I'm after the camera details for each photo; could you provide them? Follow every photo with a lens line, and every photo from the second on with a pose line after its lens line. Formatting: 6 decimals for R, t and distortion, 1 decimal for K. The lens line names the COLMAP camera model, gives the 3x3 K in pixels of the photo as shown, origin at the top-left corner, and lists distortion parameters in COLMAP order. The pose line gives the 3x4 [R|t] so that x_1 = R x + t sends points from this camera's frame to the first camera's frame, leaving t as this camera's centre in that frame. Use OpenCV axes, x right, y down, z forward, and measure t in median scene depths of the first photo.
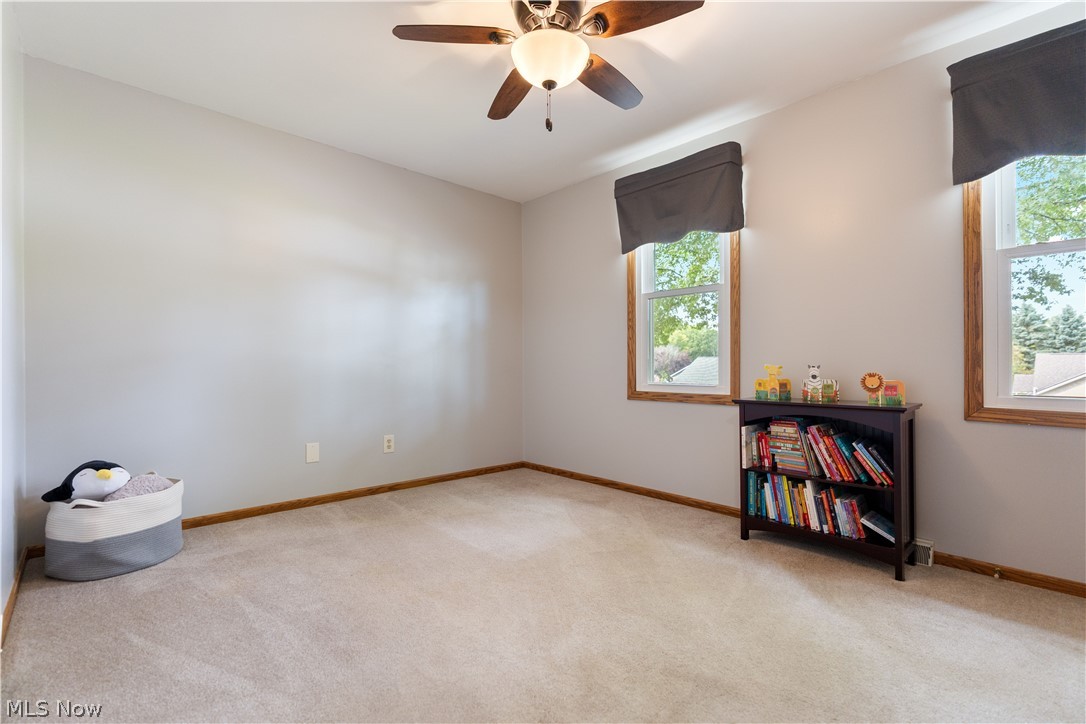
lens RADIAL K [[486.2, 0, 541.8], [0, 486.2, 358.7], [0, 0, 1]] dist [-0.007896, 0.003040]
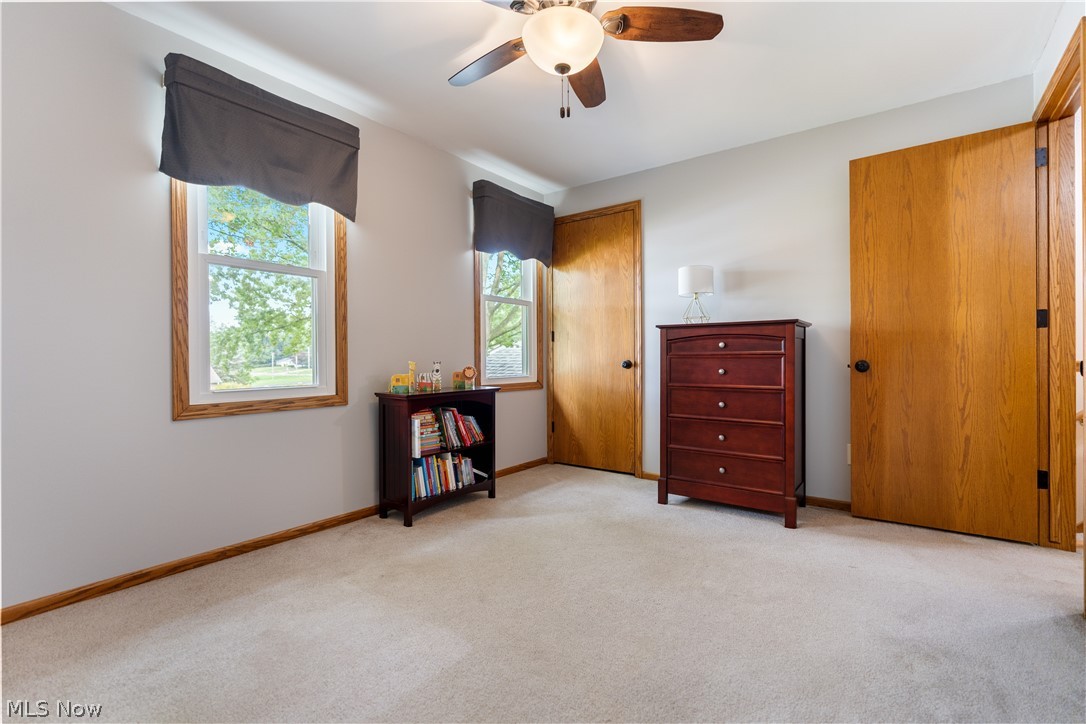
lens RADIAL K [[486.2, 0, 541.2], [0, 486.2, 365.2], [0, 0, 1]] dist [-0.007896, 0.003040]
pose [[-0.171580, -0.000058, 0.985170, -0.707401], [0.001678, 0.999999, 0.000351, 0.022914], [-0.985169, 0.001713, -0.171579, 0.946509]]
